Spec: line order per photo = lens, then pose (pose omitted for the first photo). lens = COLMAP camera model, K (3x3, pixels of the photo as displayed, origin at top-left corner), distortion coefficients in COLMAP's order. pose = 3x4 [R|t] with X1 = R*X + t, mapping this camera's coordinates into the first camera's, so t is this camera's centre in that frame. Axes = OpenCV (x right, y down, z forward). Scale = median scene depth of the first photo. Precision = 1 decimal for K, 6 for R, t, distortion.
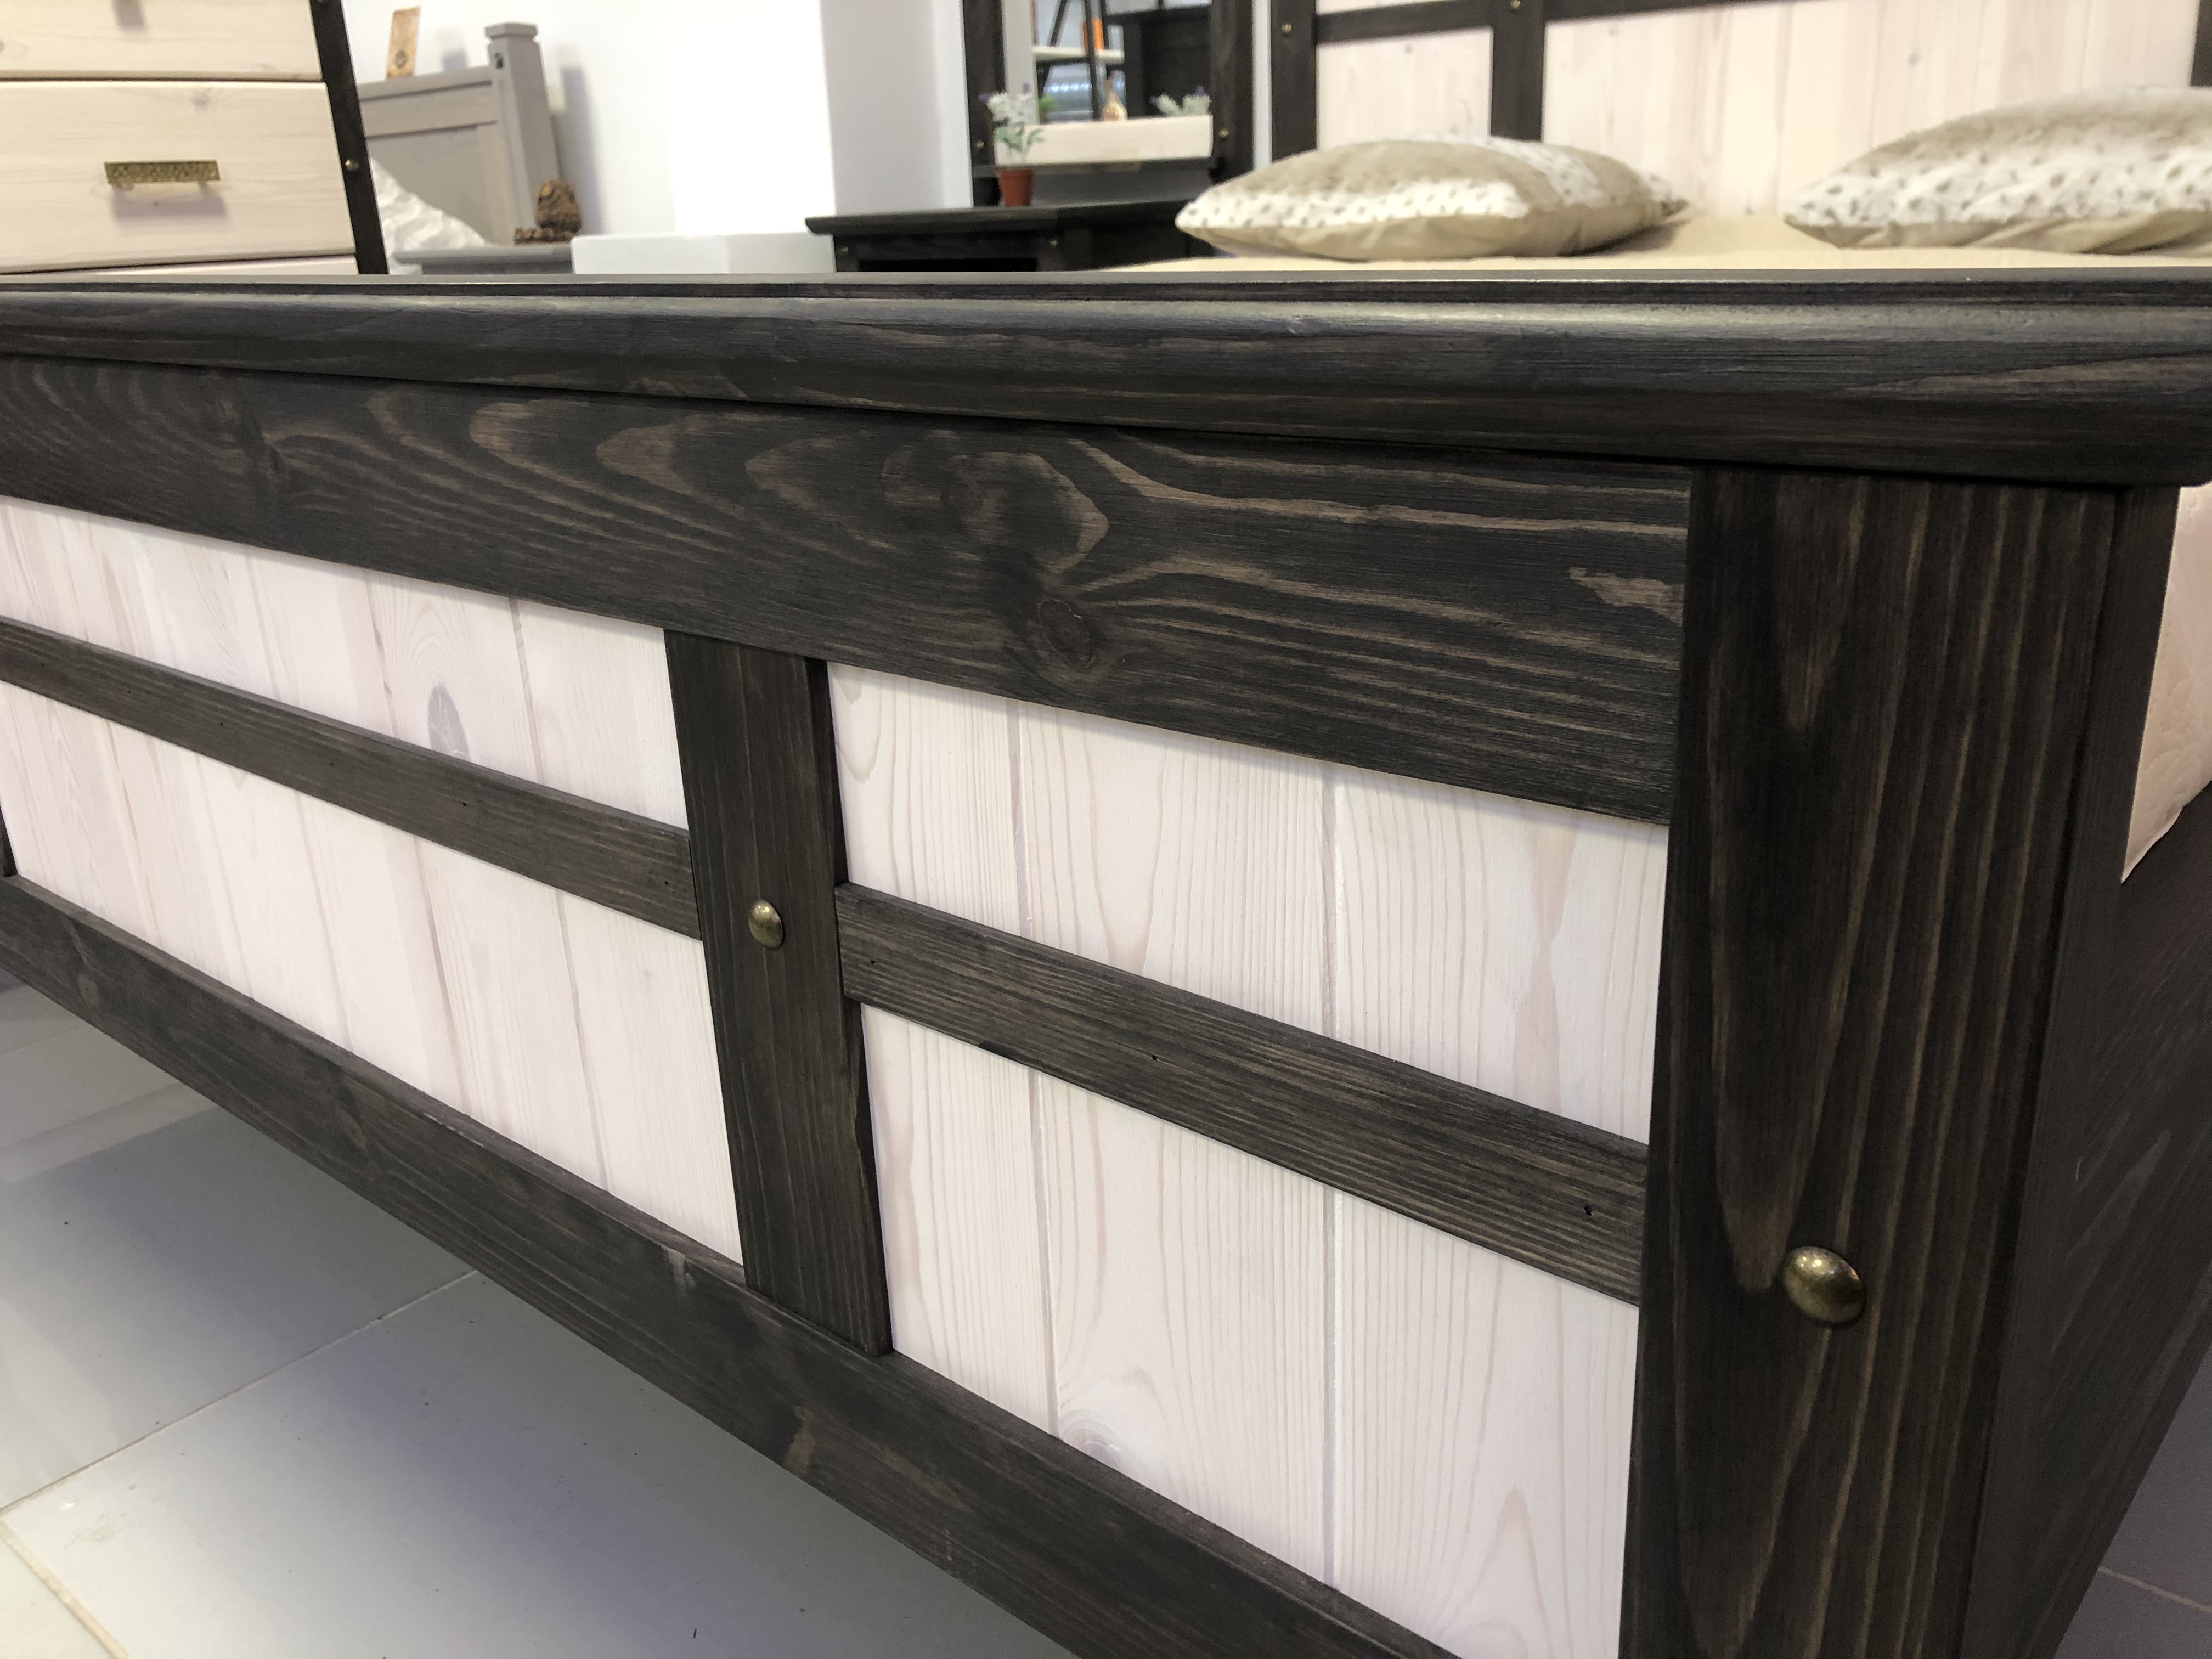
lens RADIAL K [[1833.1, 0, 1106.0], [0, 1833.1, 832.4], [0, 0, 1]] dist [0.027844, -0.037149]
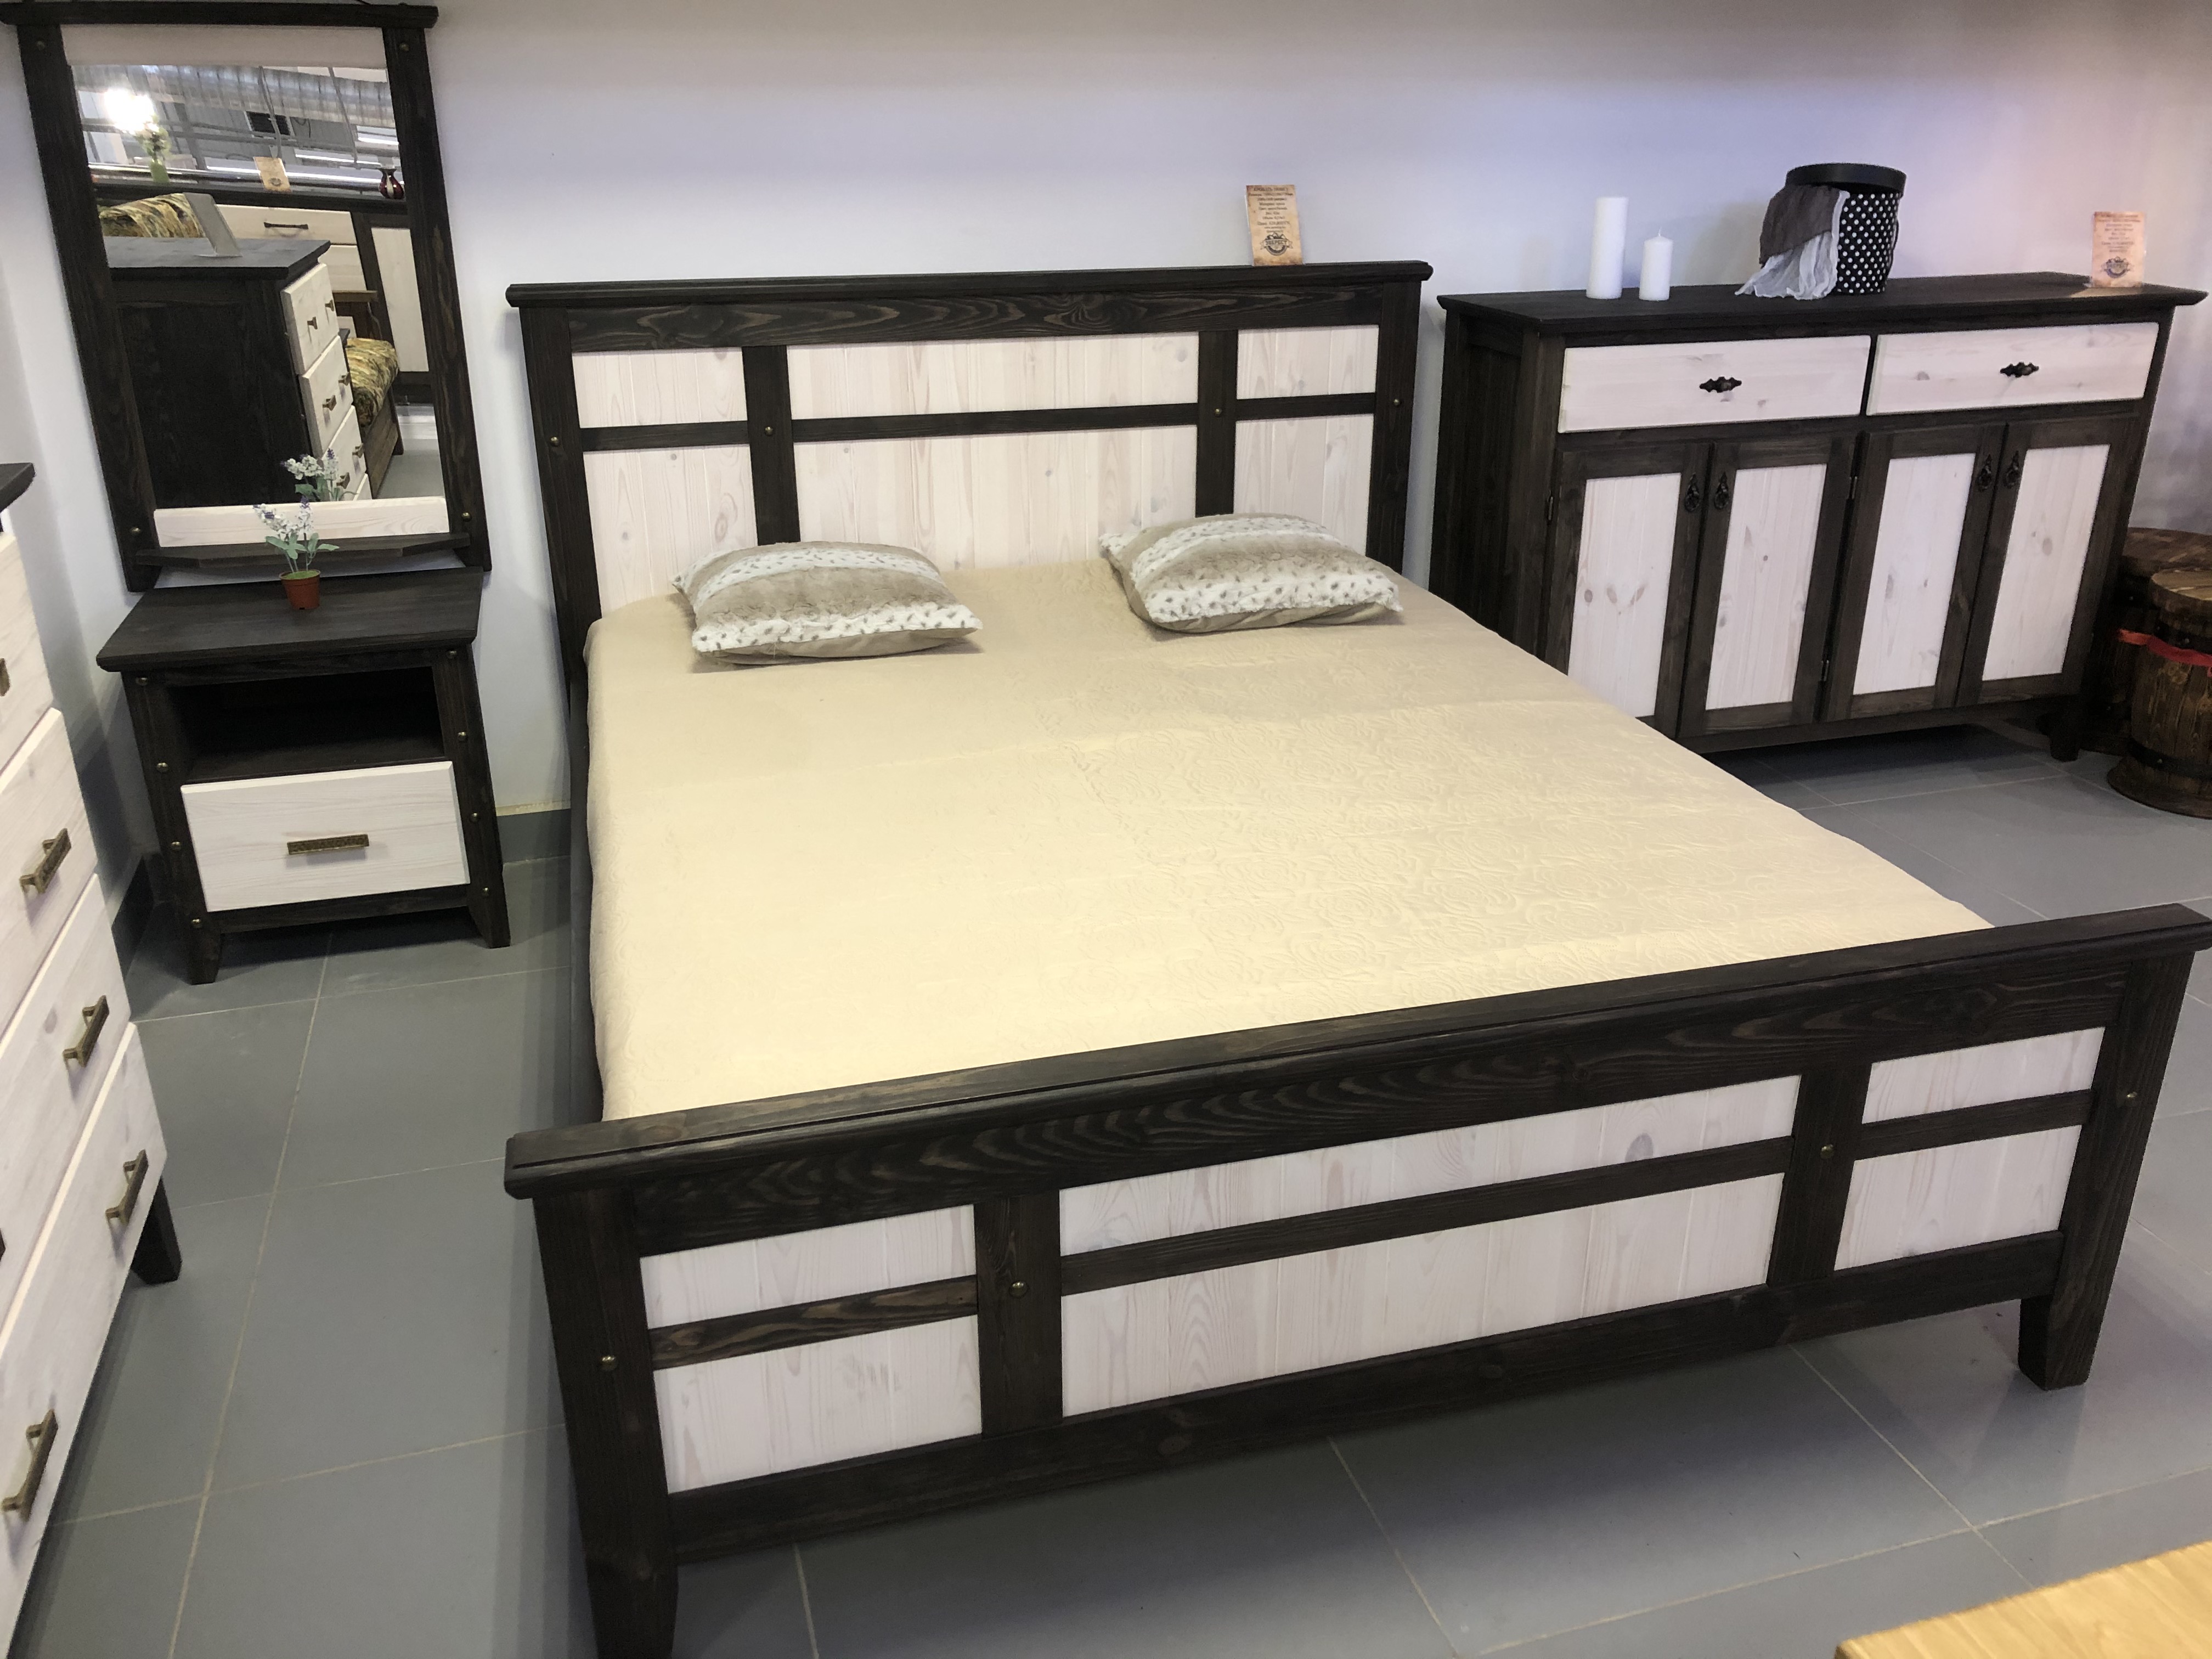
lens RADIAL K [[1833.1, 0, 1116.3], [0, 1833.1, 831.8], [0, 0, 1]] dist [0.027844, -0.037149]
pose [[0.544920, -0.282670, 0.789405, -2.655927], [0.258094, 0.952298, 0.162839, -1.078572], [-0.797778, 0.115006, 0.591881, 0.081766]]
